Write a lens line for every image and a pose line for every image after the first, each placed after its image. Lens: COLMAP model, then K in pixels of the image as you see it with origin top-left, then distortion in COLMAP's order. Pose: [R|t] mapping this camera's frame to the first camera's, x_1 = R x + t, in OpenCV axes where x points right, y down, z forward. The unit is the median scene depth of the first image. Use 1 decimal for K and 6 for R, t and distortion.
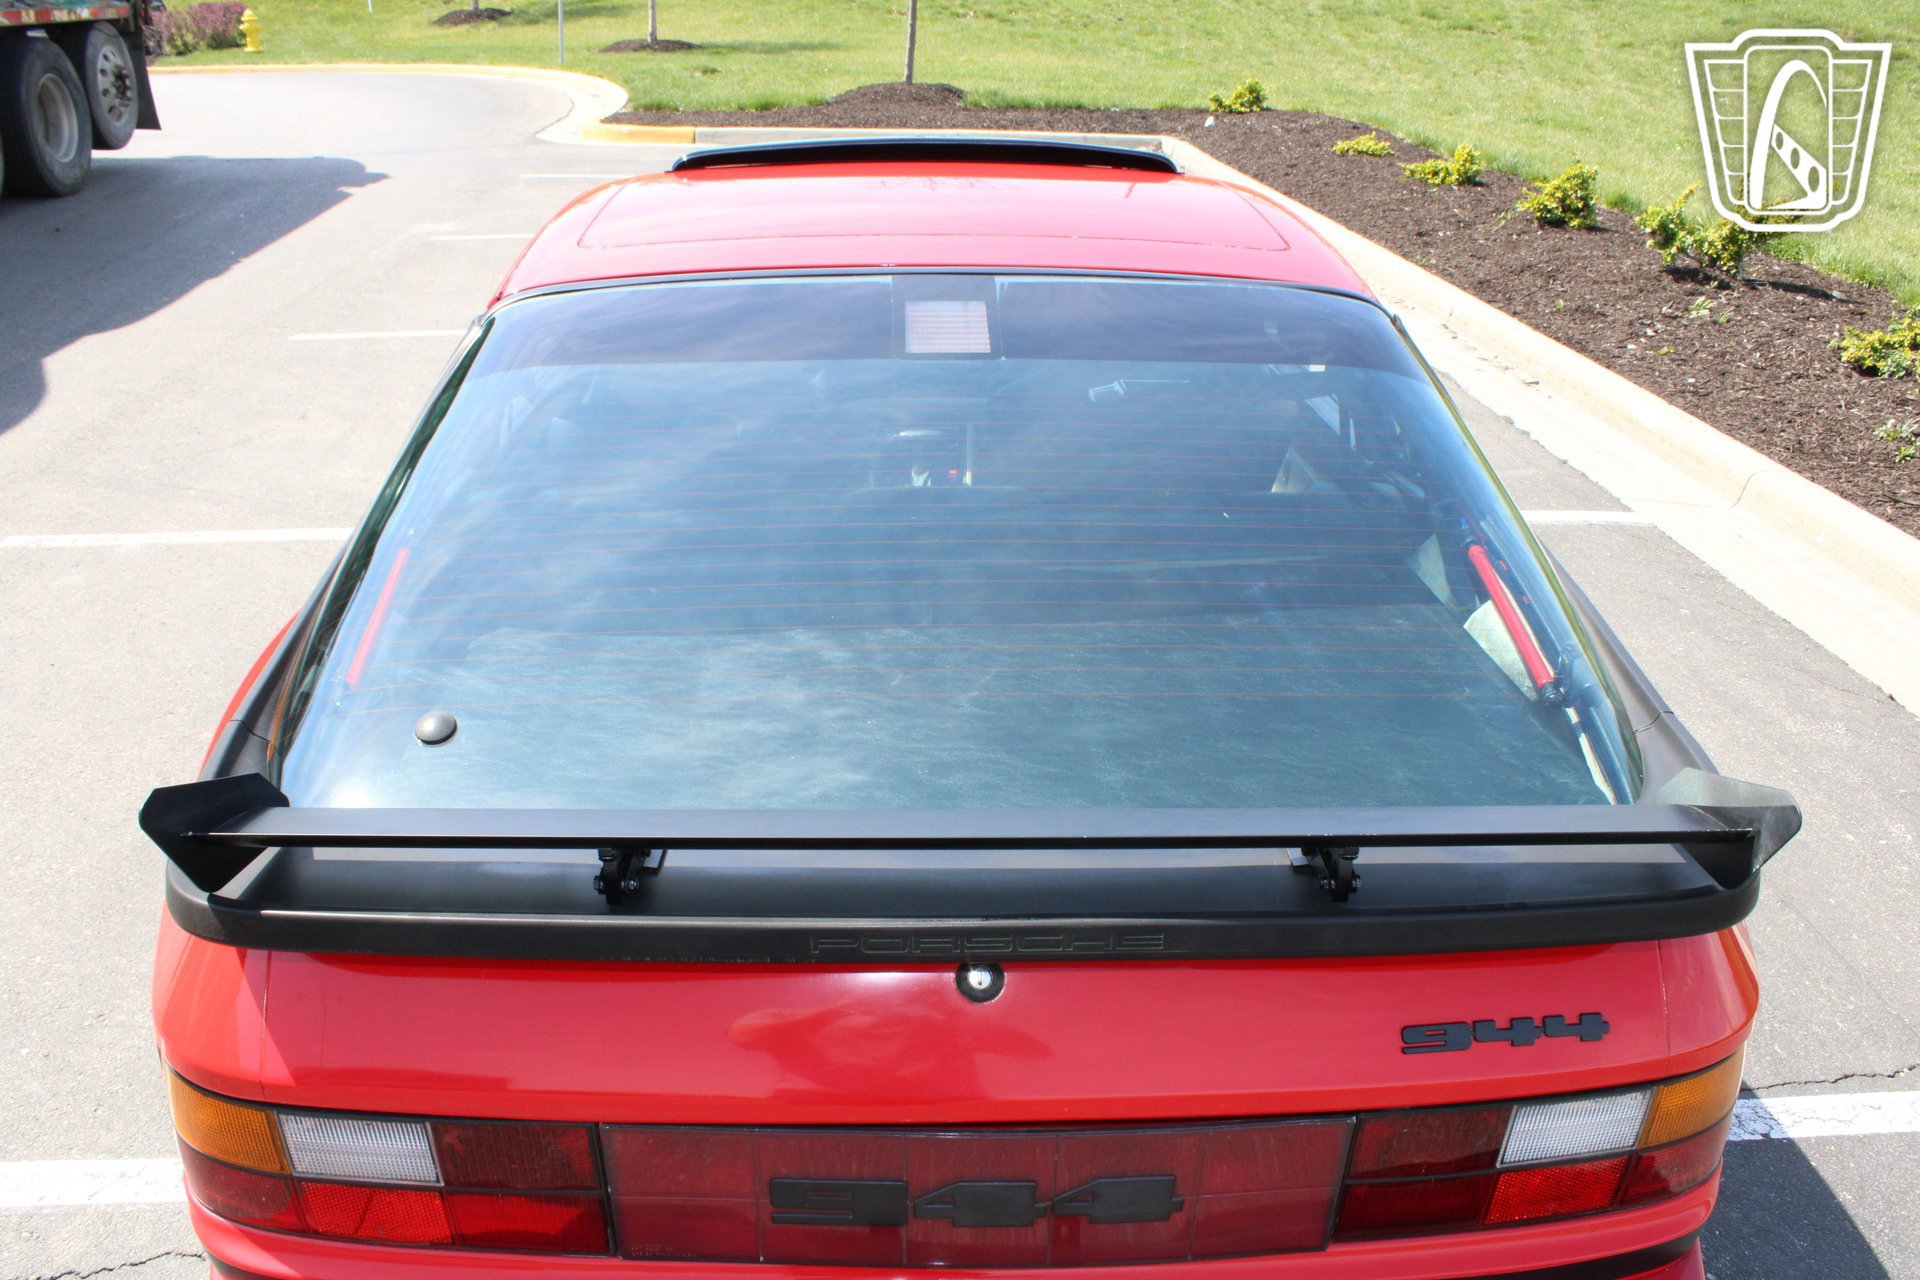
lens RADIAL K [[1708.2, 0, 955.6], [0, 1708.2, 660.6], [0, 0, 1]] dist [-0.186713, 0.195984]
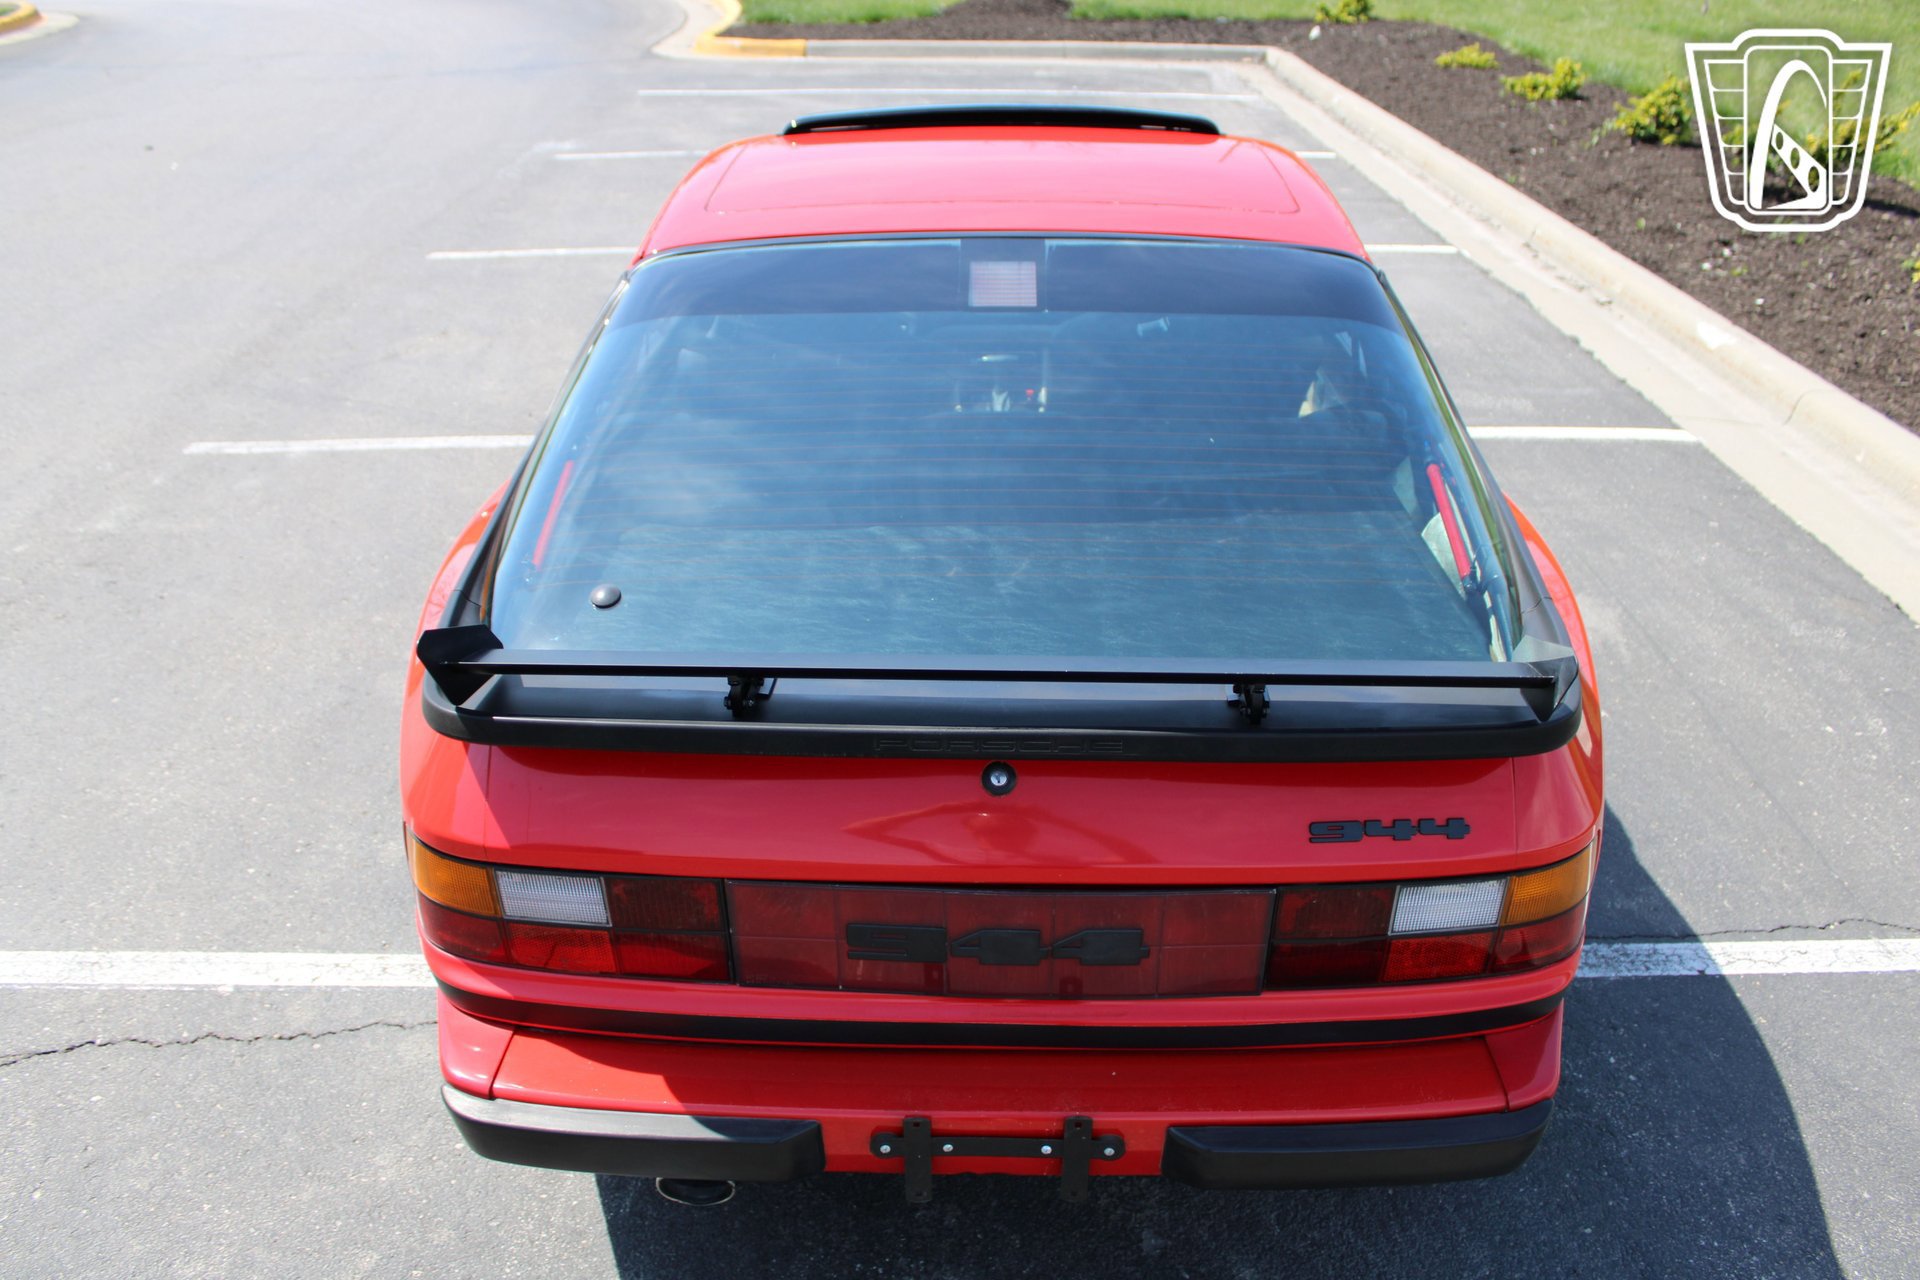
lens RADIAL K [[1708.2, 0, 955.6], [0, 1708.2, 660.6], [0, 0, 1]] dist [-0.186713, 0.195984]
pose [[0.997896, 0.013864, -0.063342, 0.020218], [-0.010327, 0.998387, 0.055827, 0.004303], [0.064014, -0.055056, 0.996429, -0.118062]]
